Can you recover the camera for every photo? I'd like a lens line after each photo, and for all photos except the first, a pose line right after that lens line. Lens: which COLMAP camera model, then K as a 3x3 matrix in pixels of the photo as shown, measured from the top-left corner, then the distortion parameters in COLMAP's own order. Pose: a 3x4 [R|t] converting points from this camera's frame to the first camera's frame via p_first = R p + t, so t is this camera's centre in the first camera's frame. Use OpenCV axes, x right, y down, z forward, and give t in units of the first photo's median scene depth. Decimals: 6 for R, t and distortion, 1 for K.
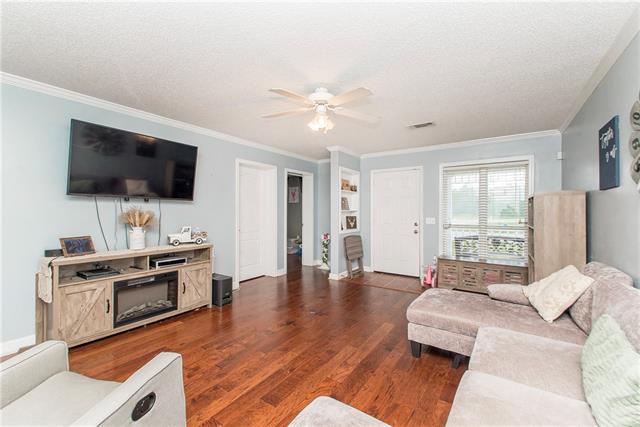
lens RADIAL K [[270.4, 0, 319.0], [0, 270.4, 206.4], [0, 0, 1]] dist [0.000707, -0.000051]
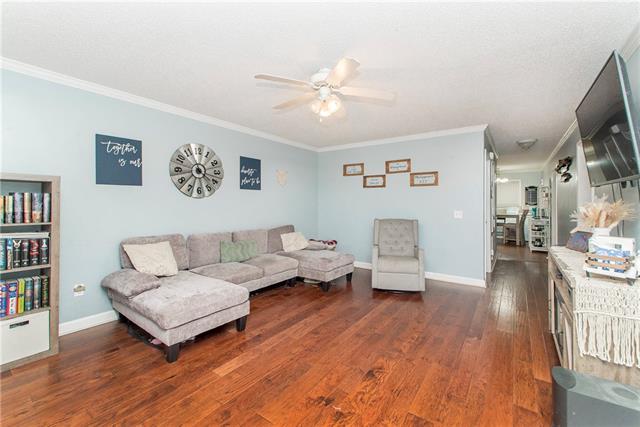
lens RADIAL K [[270.4, 0, 319.0], [0, 270.4, 206.4], [0, 0, 1]] dist [0.000707, -0.000051]
pose [[-0.999085, -0.006179, 0.042324, -0.013179], [-0.006478, 0.999955, -0.006941, 0.037797], [-0.042279, -0.007209, -0.999080, 2.115049]]
